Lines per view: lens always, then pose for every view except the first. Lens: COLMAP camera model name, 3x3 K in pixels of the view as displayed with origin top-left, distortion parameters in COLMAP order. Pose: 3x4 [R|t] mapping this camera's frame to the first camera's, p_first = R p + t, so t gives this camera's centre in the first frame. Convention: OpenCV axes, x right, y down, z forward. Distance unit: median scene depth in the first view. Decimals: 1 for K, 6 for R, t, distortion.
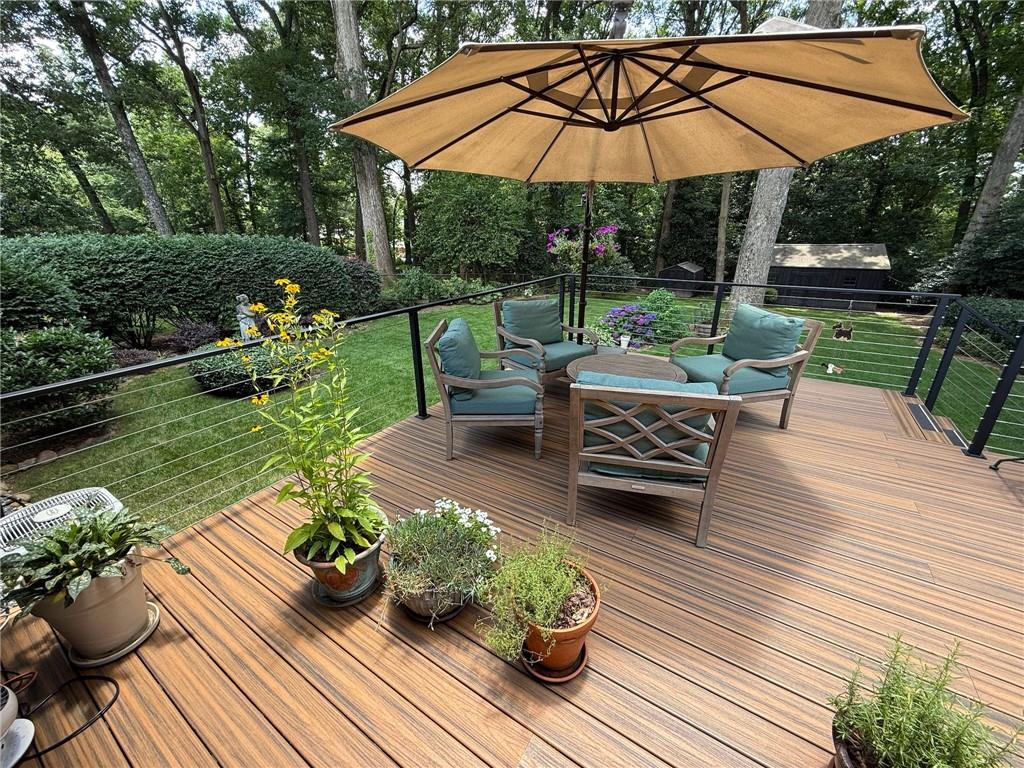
lens RADIAL K [[408.5, 0, 512.0], [0, 408.5, 384.0], [0, 0, 1]] dist [-0.001778, -0.000228]
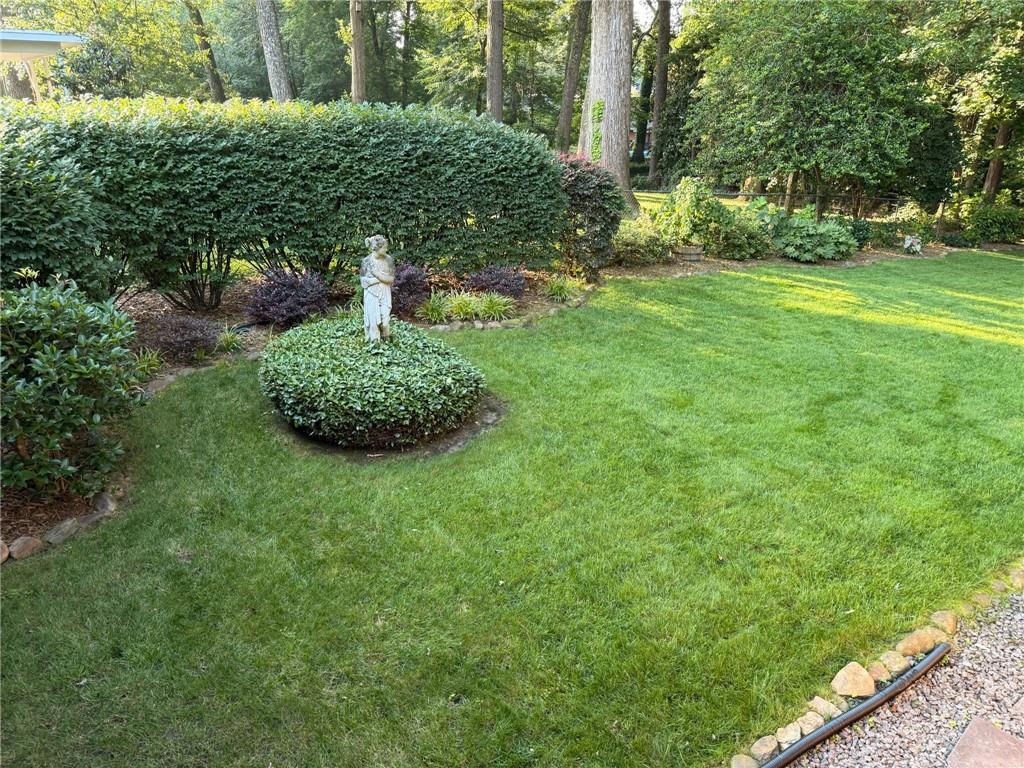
lens RADIAL K [[716.9, 0, 512.0], [0, 716.9, 384.0], [0, 0, 1]] dist [0.047790, -0.071599]
pose [[0.923766, 0.154664, -0.350336, -0.169601], [-0.149497, 0.987873, 0.041926, -0.090820], [0.352572, 0.013644, 0.935685, 0.239291]]
